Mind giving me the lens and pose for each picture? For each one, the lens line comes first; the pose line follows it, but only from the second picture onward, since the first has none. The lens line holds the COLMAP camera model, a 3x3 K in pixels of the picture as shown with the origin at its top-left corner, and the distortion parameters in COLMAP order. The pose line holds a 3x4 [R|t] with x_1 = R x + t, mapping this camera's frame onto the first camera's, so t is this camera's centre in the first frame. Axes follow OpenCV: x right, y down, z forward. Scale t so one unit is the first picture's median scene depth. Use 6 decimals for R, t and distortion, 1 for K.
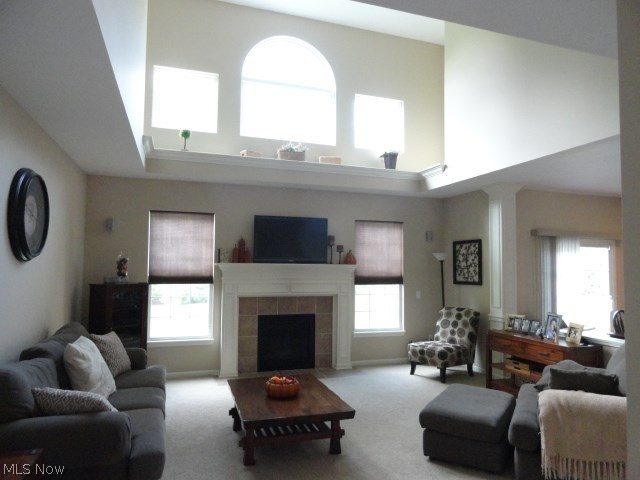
lens RADIAL K [[441.2, 0, 320.5], [0, 441.2, 242.0], [0, 0, 1]] dist [0.007475, 0.001379]
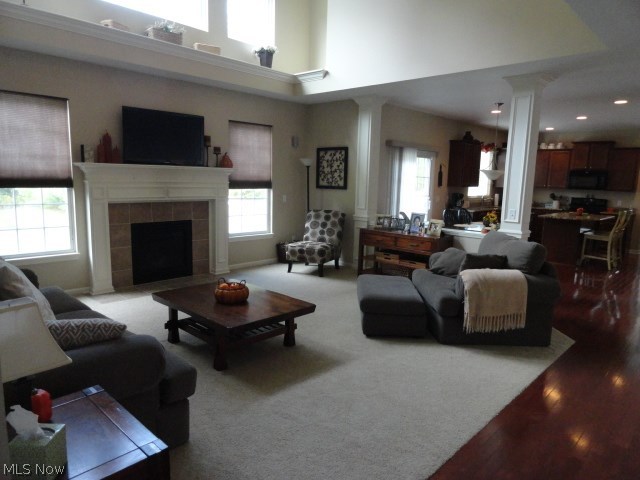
lens RADIAL K [[441.2, 0, 317.8], [0, 441.2, 240.9], [0, 0, 1]] dist [0.007475, 0.001379]
pose [[0.883023, -0.055357, 0.466054, -0.228629], [-0.044184, 0.978804, 0.199976, 0.006368], [-0.467246, -0.197176, 0.861860, 0.053758]]
